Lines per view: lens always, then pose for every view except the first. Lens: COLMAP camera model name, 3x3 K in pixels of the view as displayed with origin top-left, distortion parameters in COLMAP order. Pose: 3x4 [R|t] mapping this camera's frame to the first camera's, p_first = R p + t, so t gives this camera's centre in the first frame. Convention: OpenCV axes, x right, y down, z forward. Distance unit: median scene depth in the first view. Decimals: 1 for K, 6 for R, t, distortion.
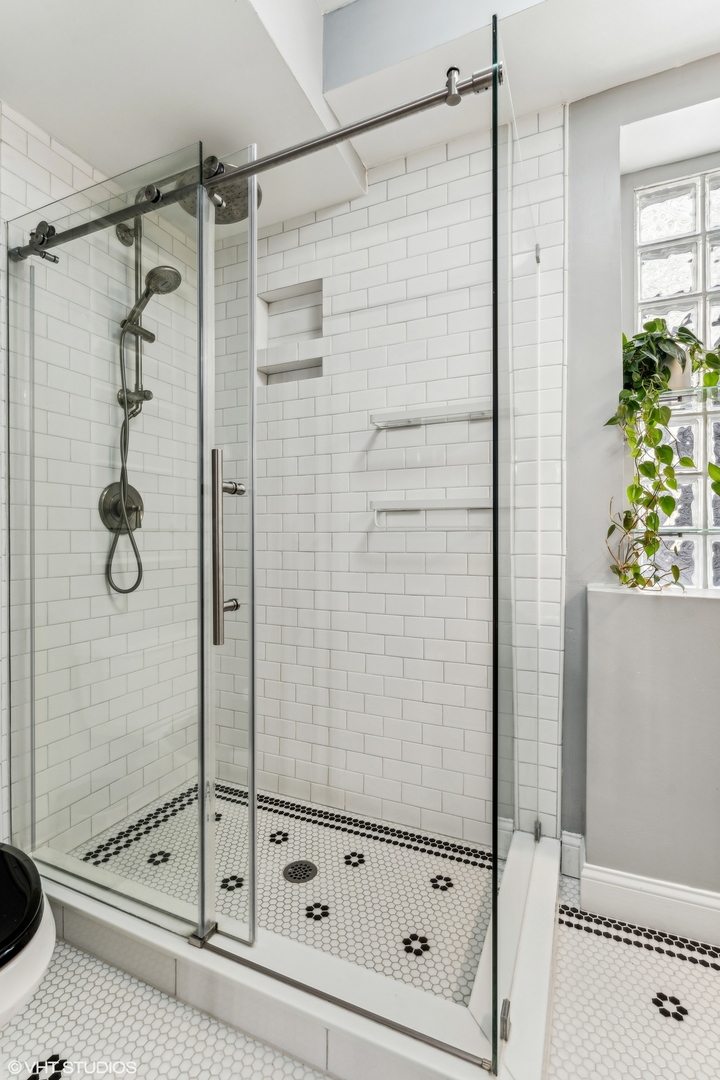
lens RADIAL K [[500.4, 0, 360.3], [0, 500.4, 538.7], [0, 0, 1]] dist [-0.000818, 0.001312]
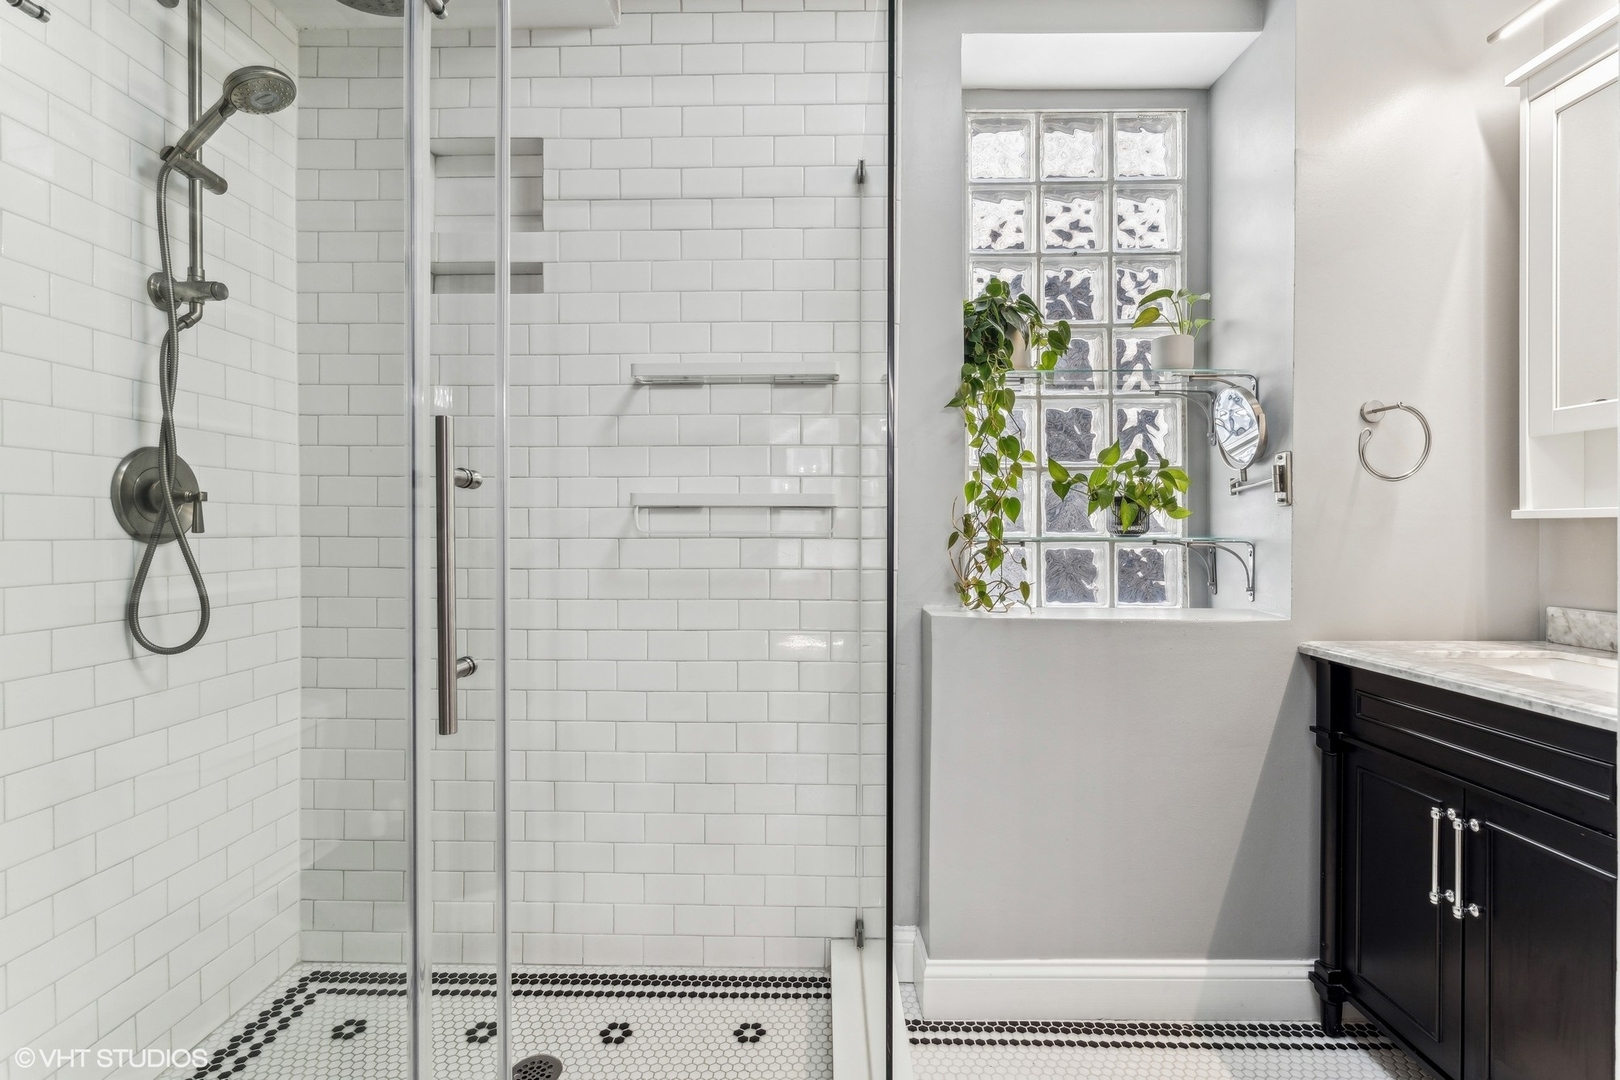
lens RADIAL K [[750.6, 0, 817.7], [0, 750.6, 538.9], [0, 0, 1]] dist [-0.000818, 0.001312]
pose [[0.921059, -0.001944, 0.389418, -0.142123], [-0.000866, 0.999975, 0.007040, -0.021674], [-0.389422, -0.006821, 0.921034, -0.017047]]
